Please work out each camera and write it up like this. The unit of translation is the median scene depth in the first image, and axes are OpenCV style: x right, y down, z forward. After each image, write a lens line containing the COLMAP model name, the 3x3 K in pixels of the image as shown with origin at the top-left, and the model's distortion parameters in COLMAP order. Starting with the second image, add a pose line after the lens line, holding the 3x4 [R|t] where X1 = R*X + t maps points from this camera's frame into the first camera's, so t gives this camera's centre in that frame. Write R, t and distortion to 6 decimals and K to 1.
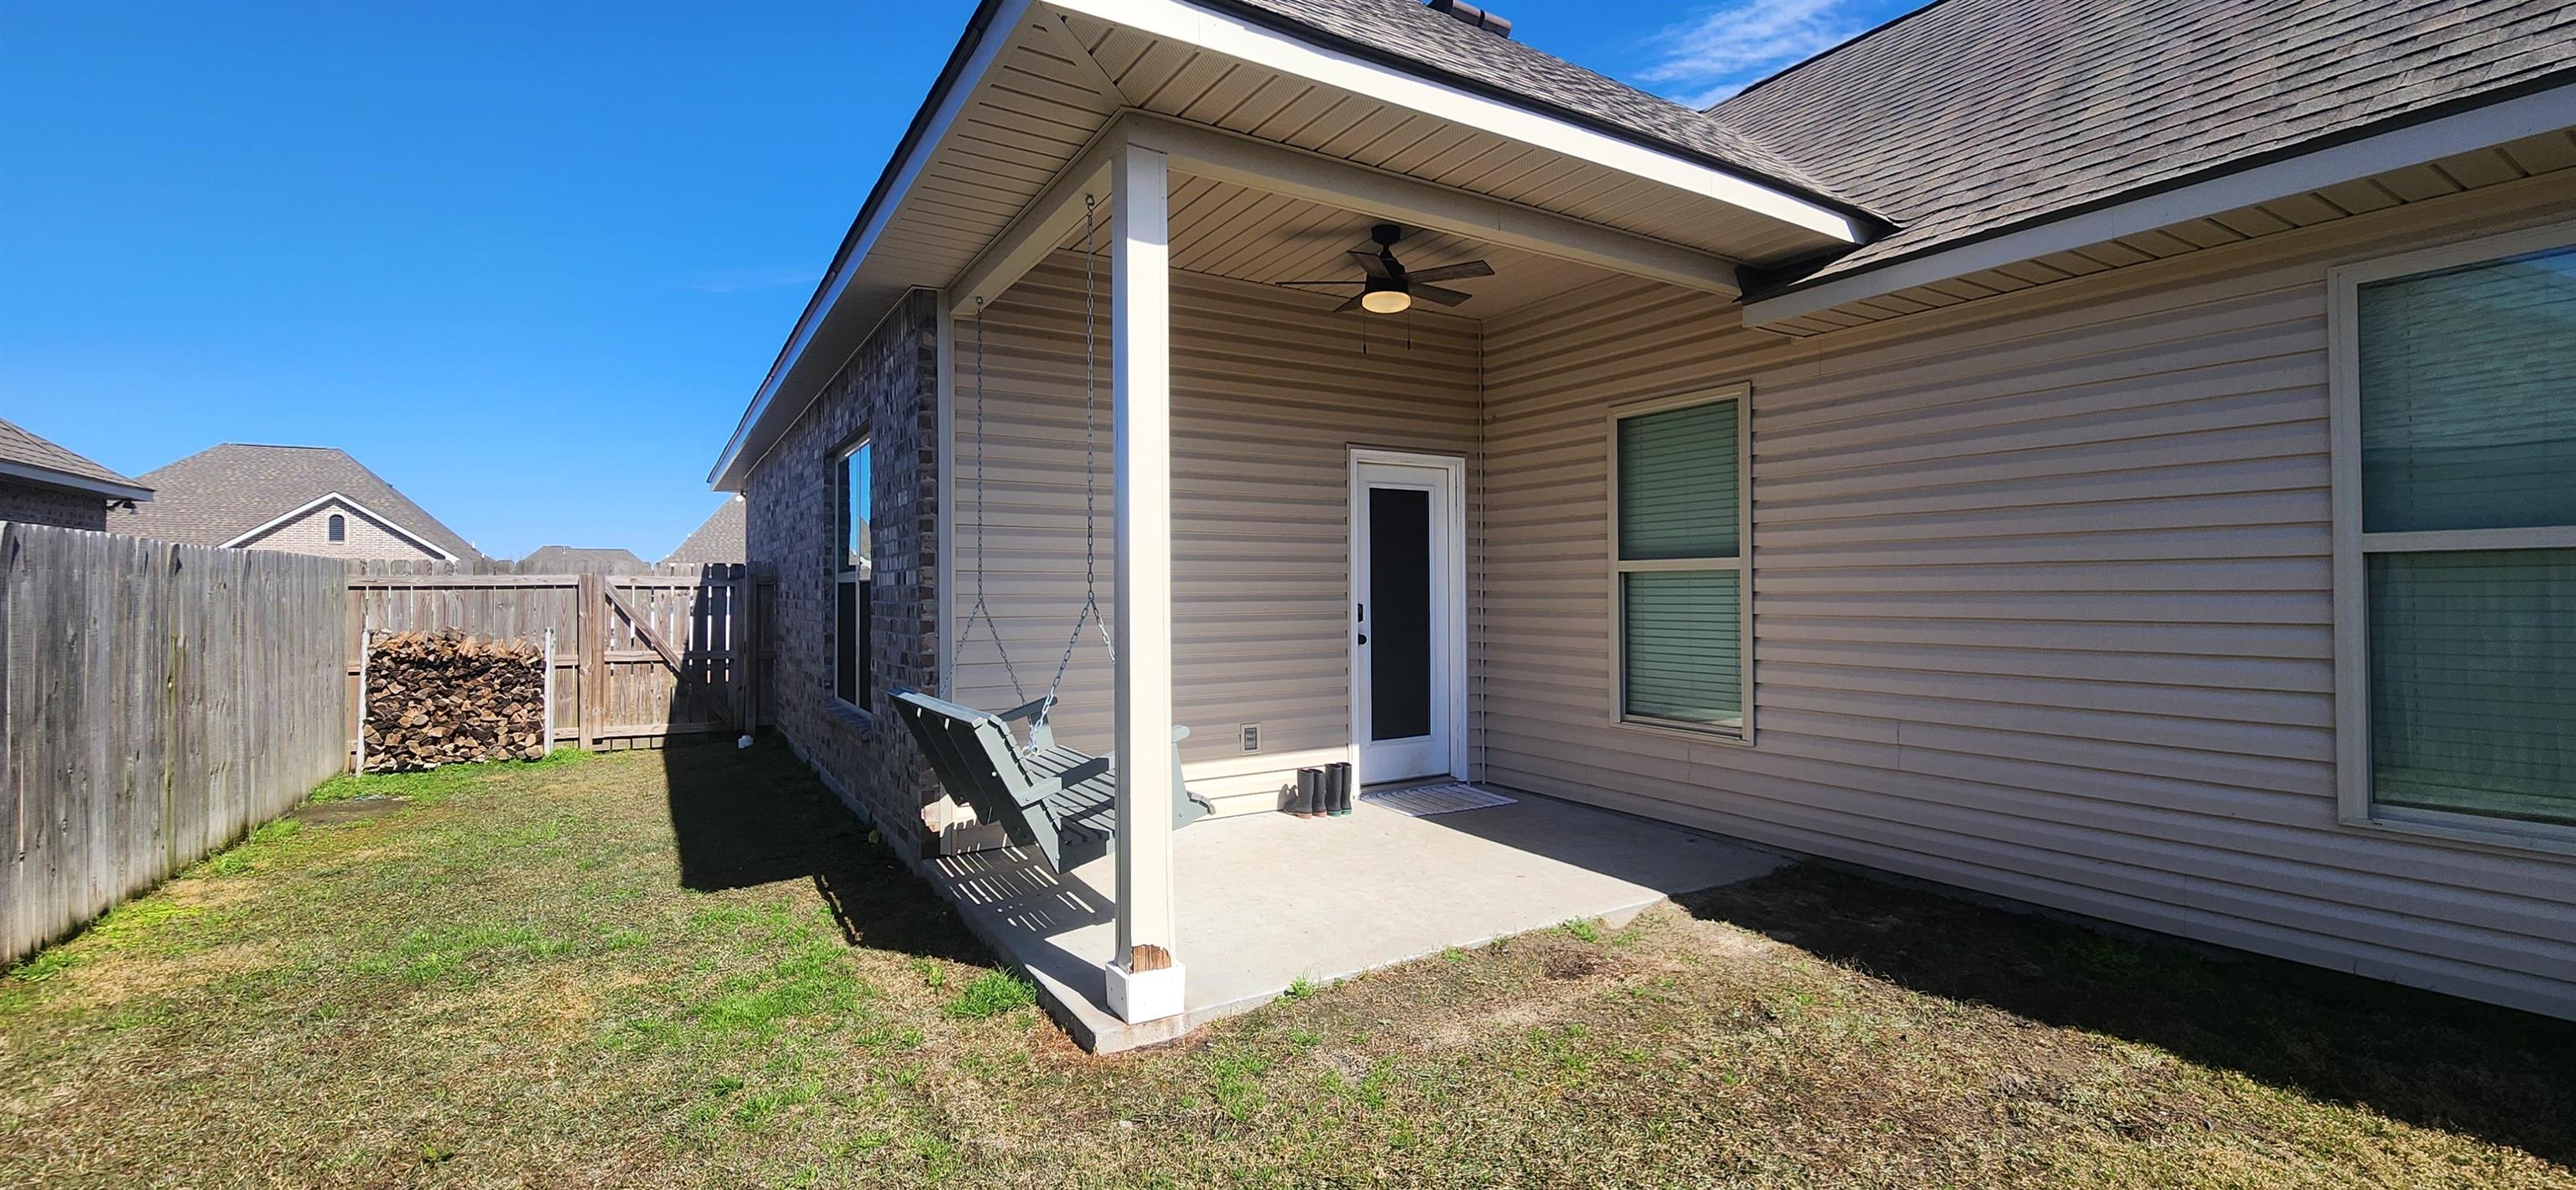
lens RADIAL K [[1063.4, 0, 1286.1], [0, 1063.4, 596.7], [0, 0, 1]] dist [0.000105, 0.000170]
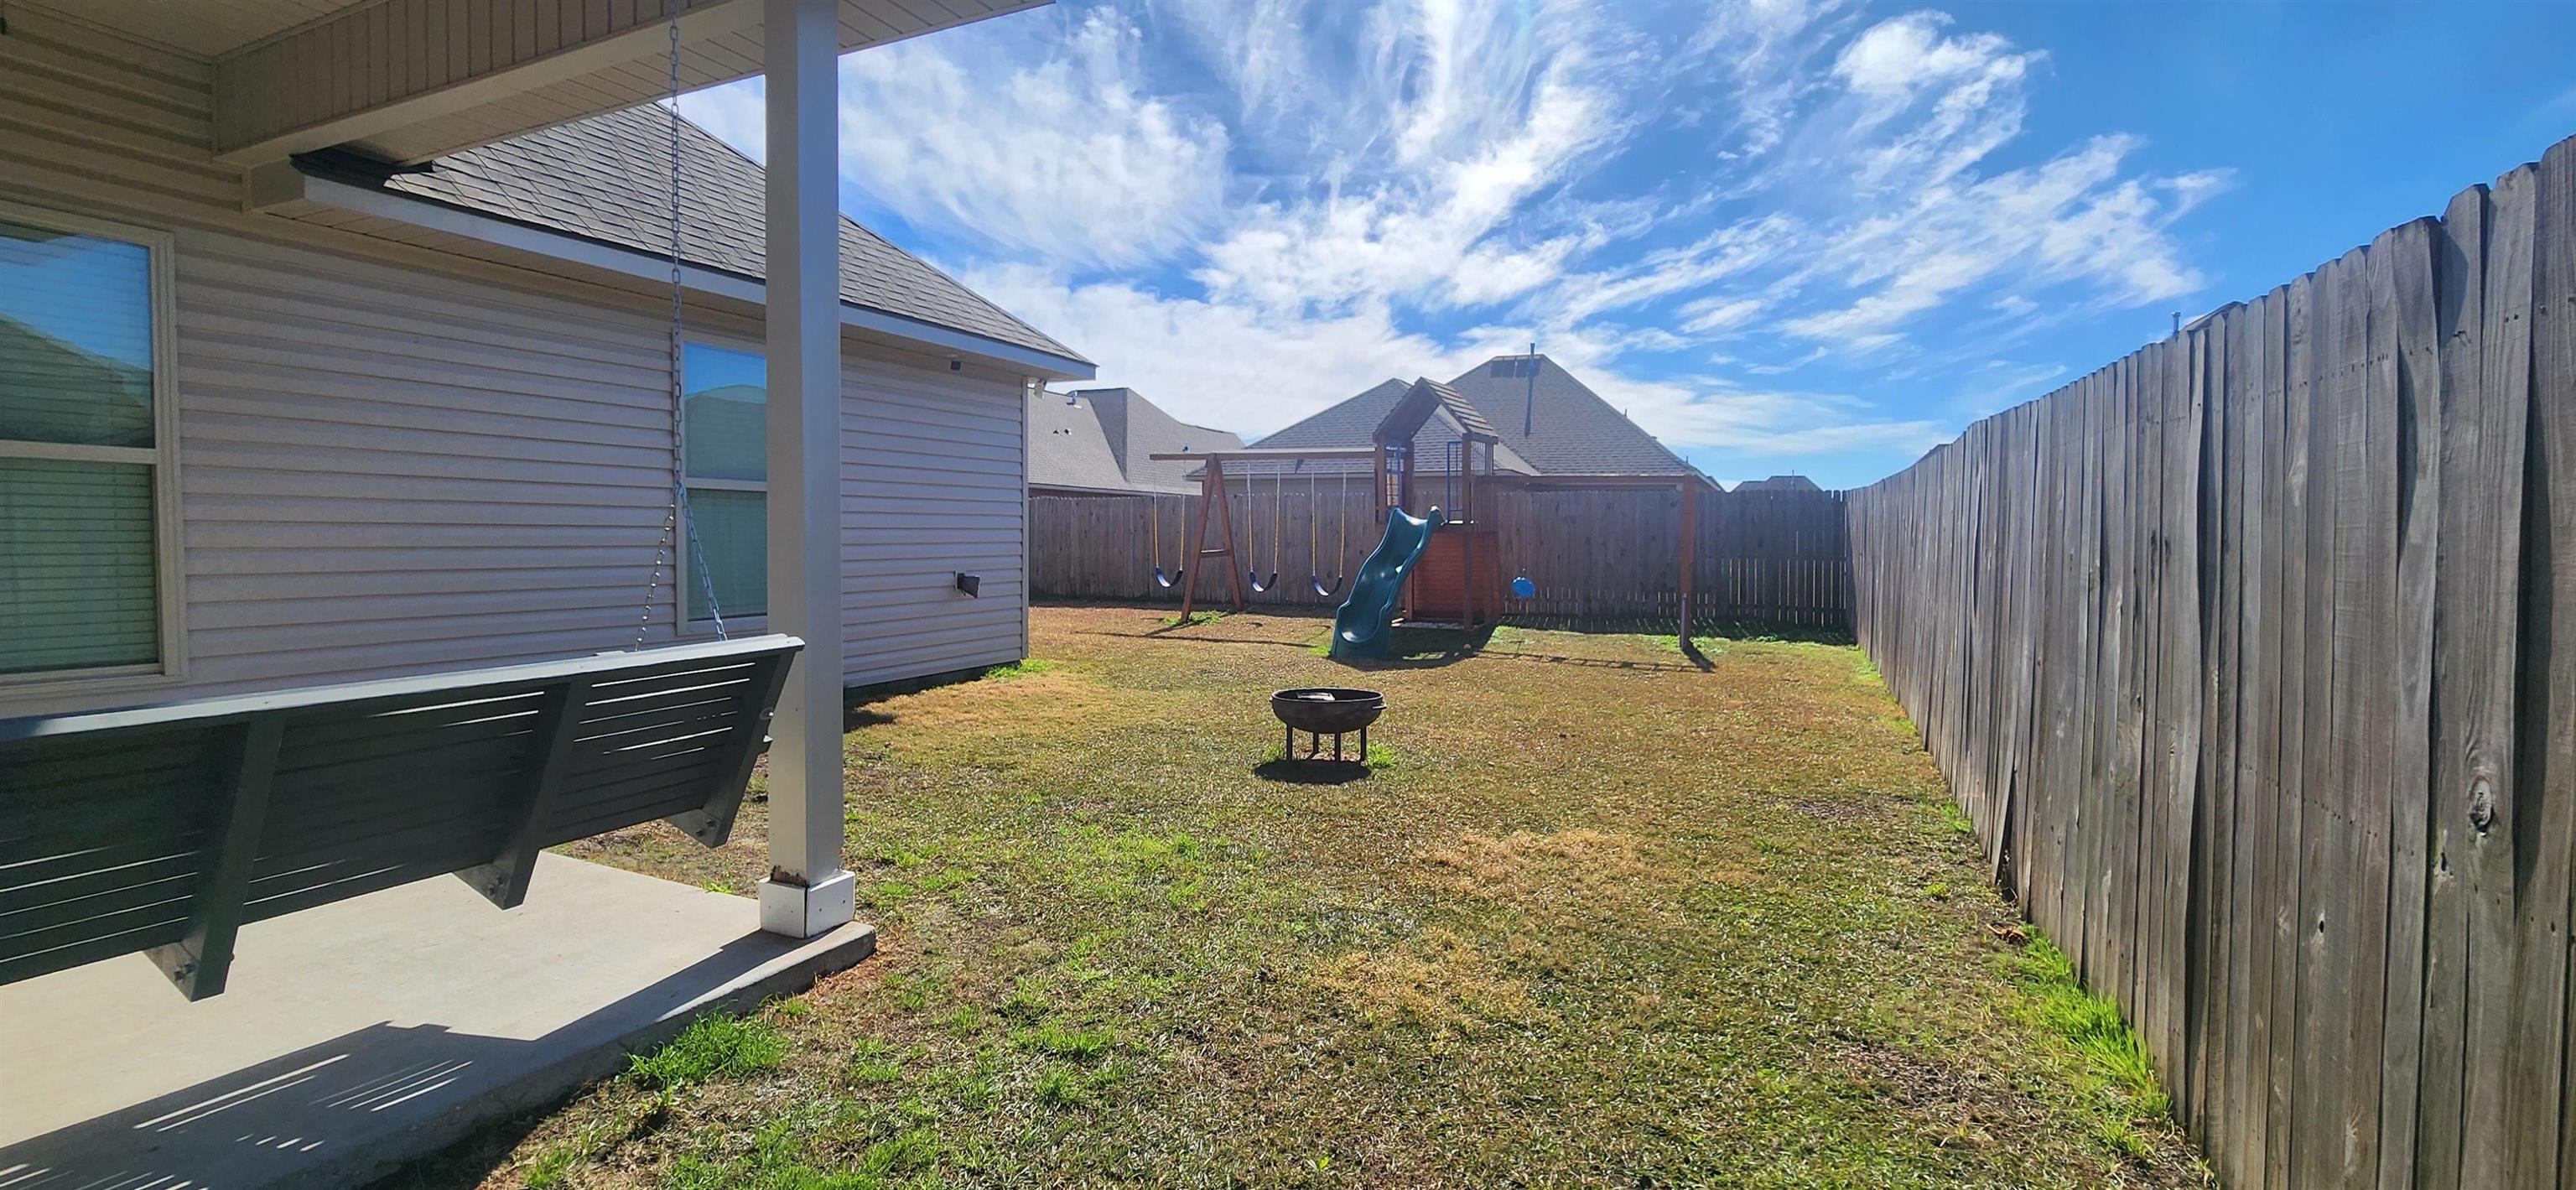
lens RADIAL K [[1063.4, 0, 1270.6], [0, 1063.4, 570.3], [0, 0, 1]] dist [0.000105, 0.000170]
pose [[-0.558650, -0.027616, 0.828944, -0.882746], [-0.001725, 0.999482, 0.032135, 0.033817], [-0.829402, 0.016523, -0.558408, 0.912531]]
